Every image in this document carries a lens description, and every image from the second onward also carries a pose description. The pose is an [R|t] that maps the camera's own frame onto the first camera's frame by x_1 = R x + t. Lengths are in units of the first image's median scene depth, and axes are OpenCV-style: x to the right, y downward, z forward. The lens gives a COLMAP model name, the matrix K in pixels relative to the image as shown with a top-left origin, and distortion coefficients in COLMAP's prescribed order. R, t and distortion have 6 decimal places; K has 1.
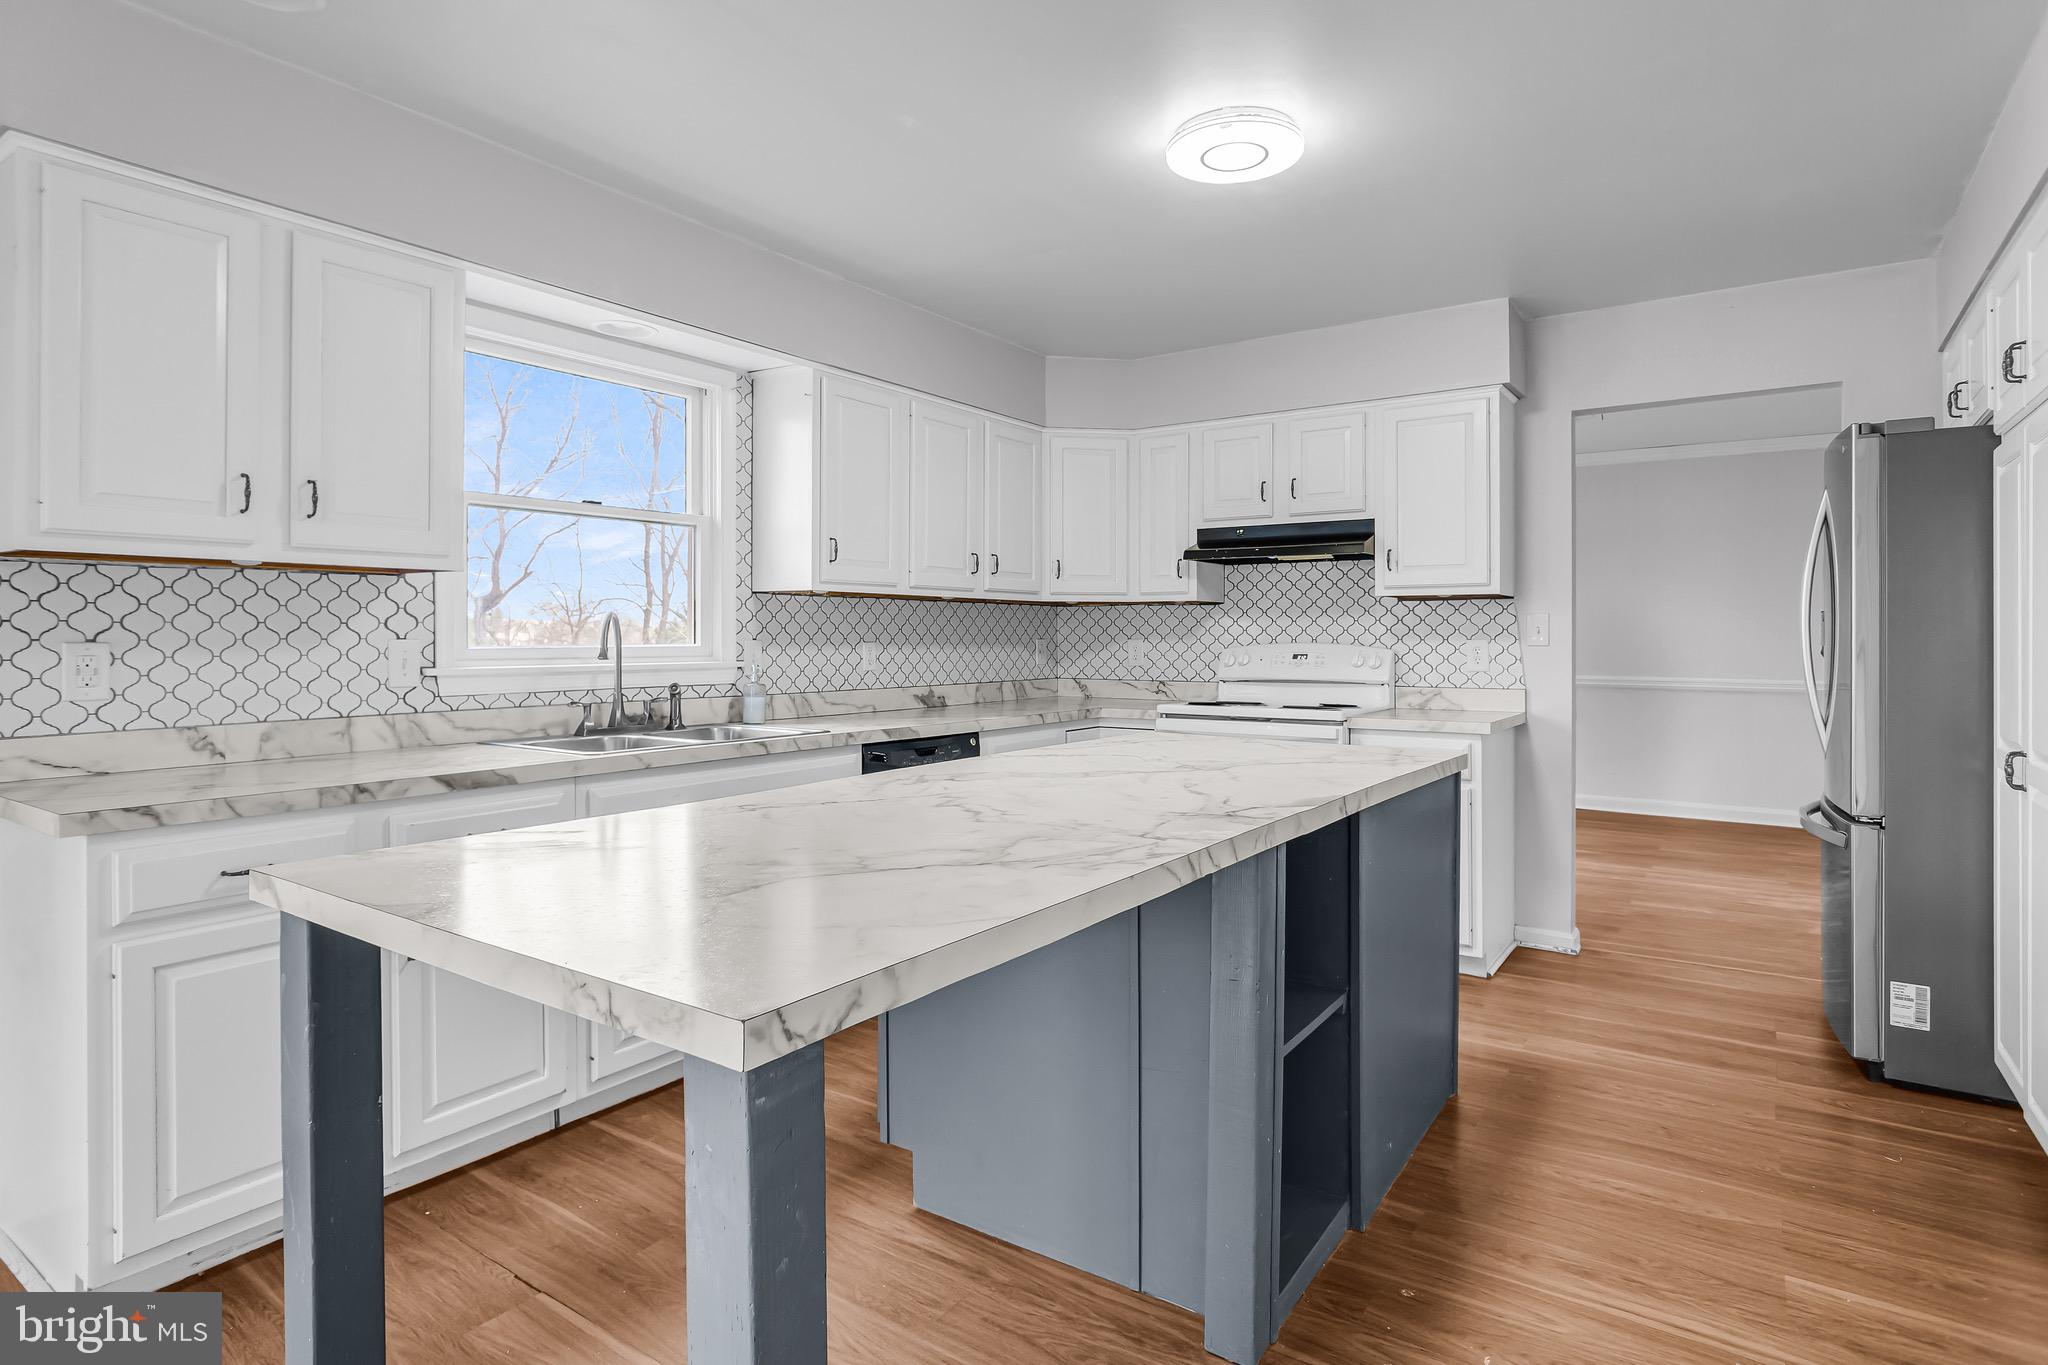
lens RADIAL K [[1077.8, 0, 1028.7], [0, 1077.8, 637.5], [0, 0, 1]] dist [-0.018491, 0.008125]
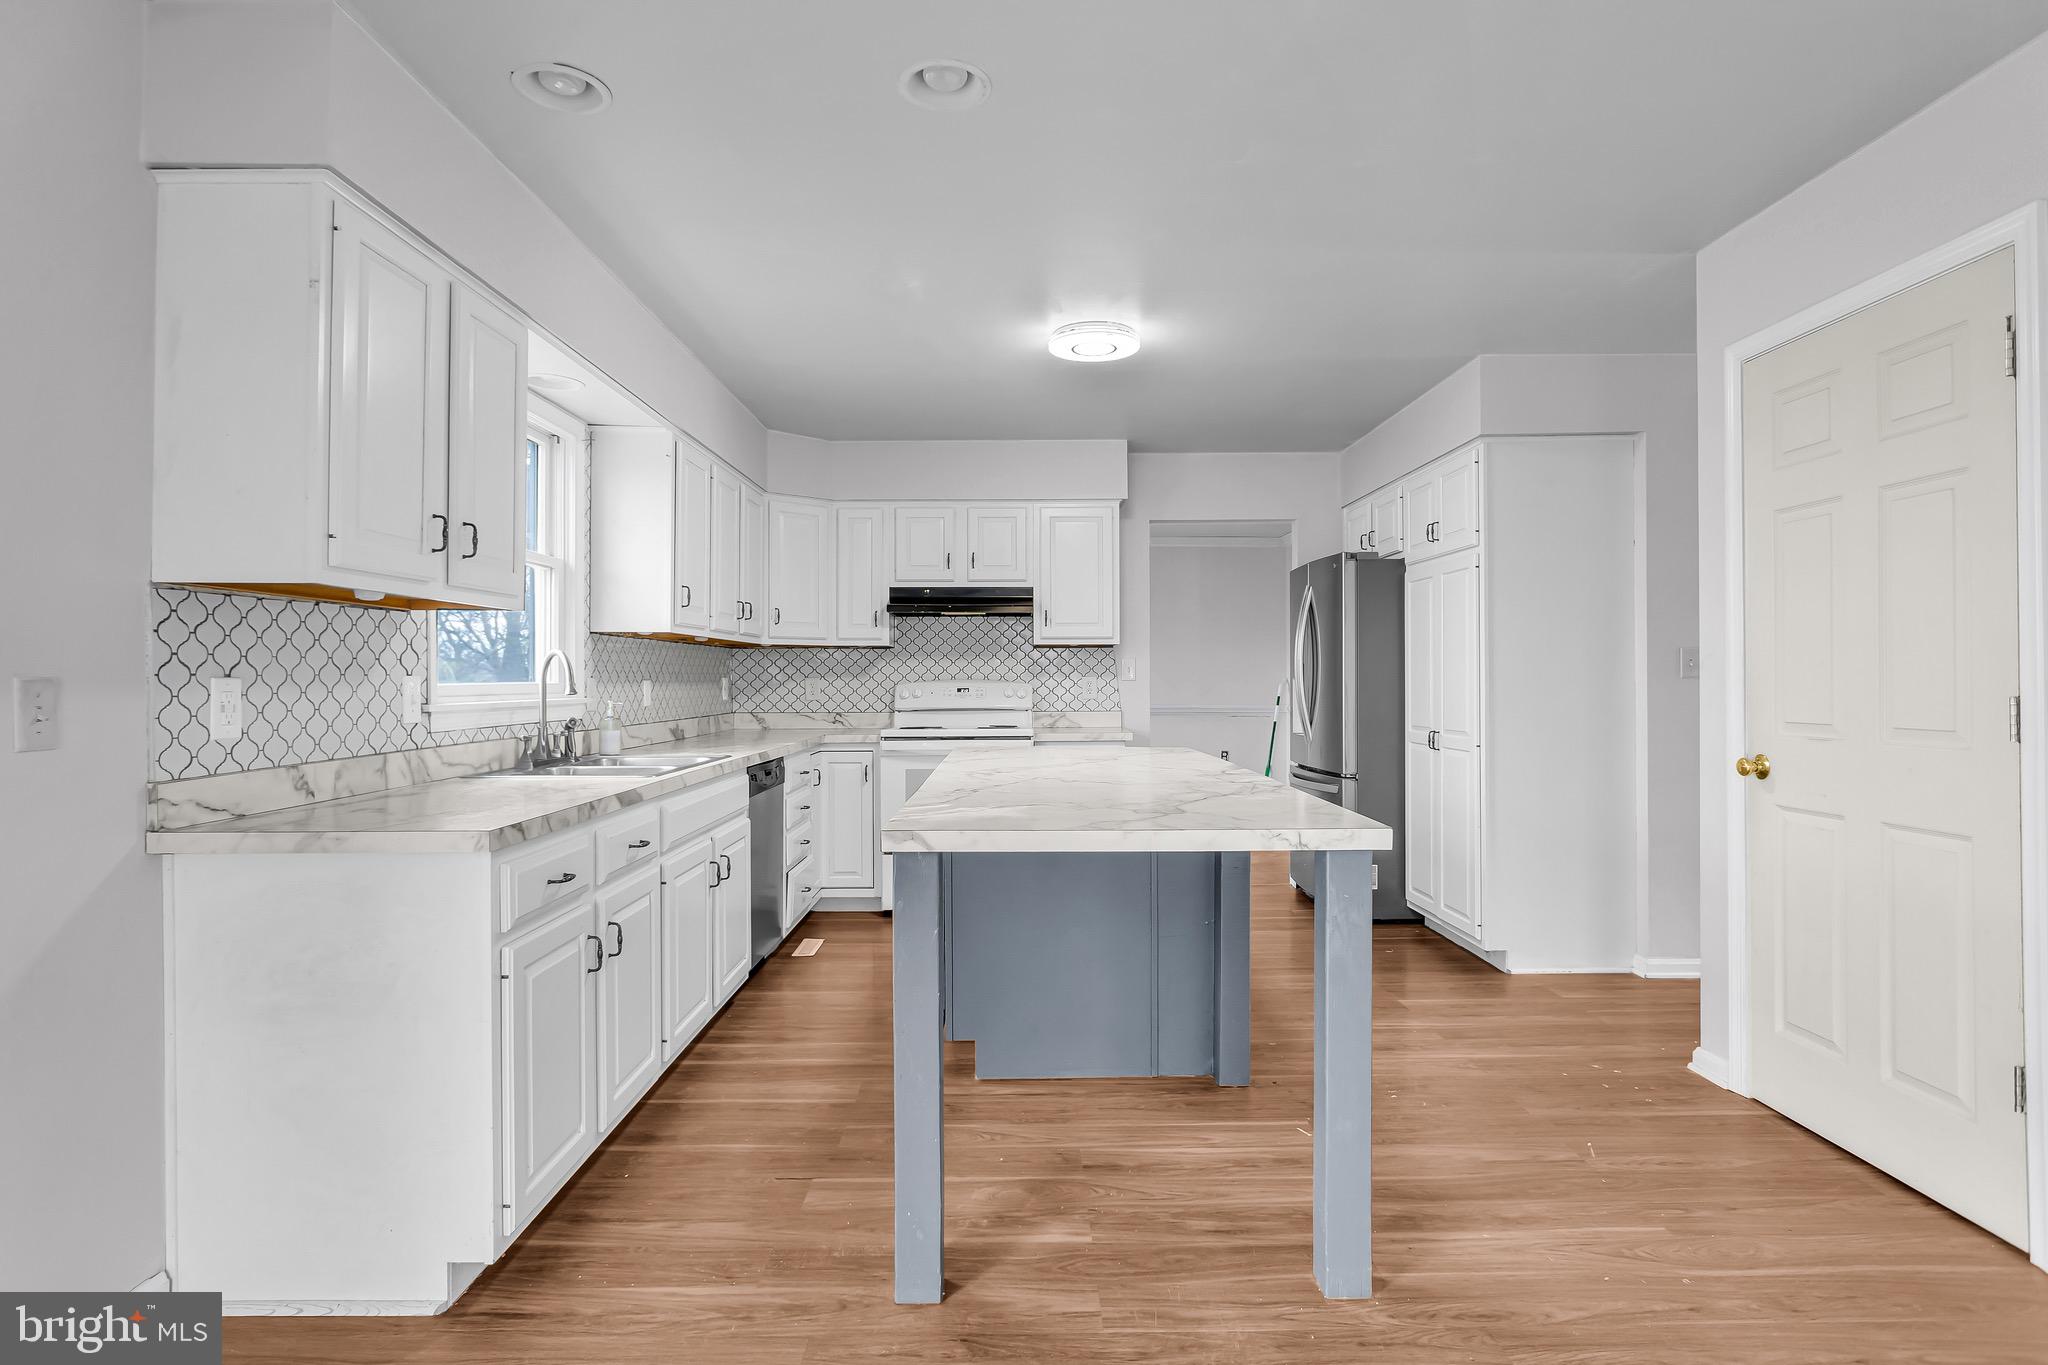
lens RADIAL K [[1077.8, 0, 1018.4], [0, 1077.8, 672.5], [0, 0, 1]] dist [-0.018491, 0.008125]
pose [[0.815633, -0.000129, 0.578570, -0.457699], [0.004266, 0.999974, -0.005791, 0.004627], [-0.578554, 0.007192, 0.815612, -0.089711]]
